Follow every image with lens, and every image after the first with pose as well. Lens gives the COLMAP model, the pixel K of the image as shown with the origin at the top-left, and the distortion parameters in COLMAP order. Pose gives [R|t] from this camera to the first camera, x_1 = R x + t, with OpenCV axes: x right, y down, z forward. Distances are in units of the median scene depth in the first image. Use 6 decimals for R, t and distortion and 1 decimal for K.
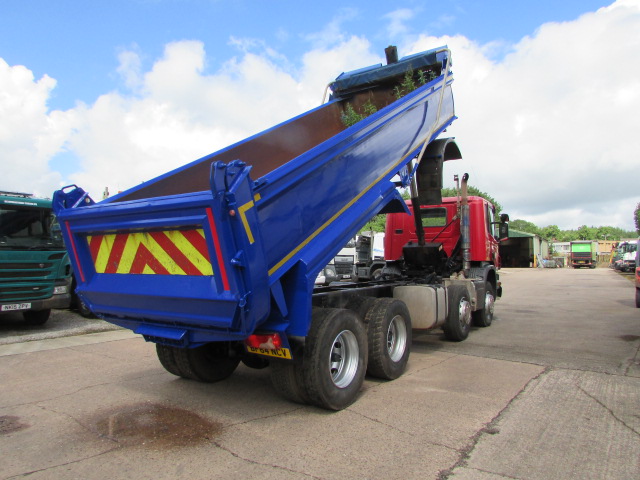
lens RADIAL K [[454.7, 0, 310.7], [0, 454.7, 236.8], [0, 0, 1]] dist [-0.029866, 0.008014]
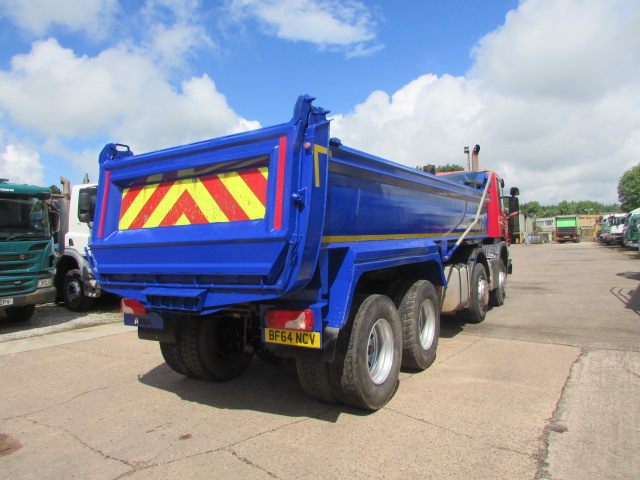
lens RADIAL K [[454.7, 0, 310.7], [0, 454.7, 236.8], [0, 0, 1]] dist [-0.029866, 0.008014]
pose [[0.998944, -0.030584, 0.034297, -0.068368], [0.029258, 0.998830, 0.038496, 0.007135], [-0.035434, -0.037452, 0.998670, 0.108669]]
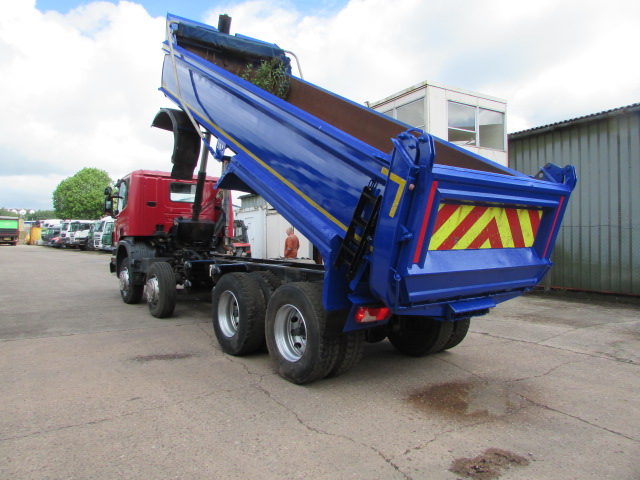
lens RADIAL K [[454.7, 0, 310.7], [0, 454.7, 236.8], [0, 0, 1]] dist [-0.029866, 0.008014]
pose [[0.317854, 0.006770, 0.948116, -1.045634], [-0.054625, 0.998444, 0.011183, 0.048425], [-0.946565, -0.055346, 0.317729, 0.764423]]
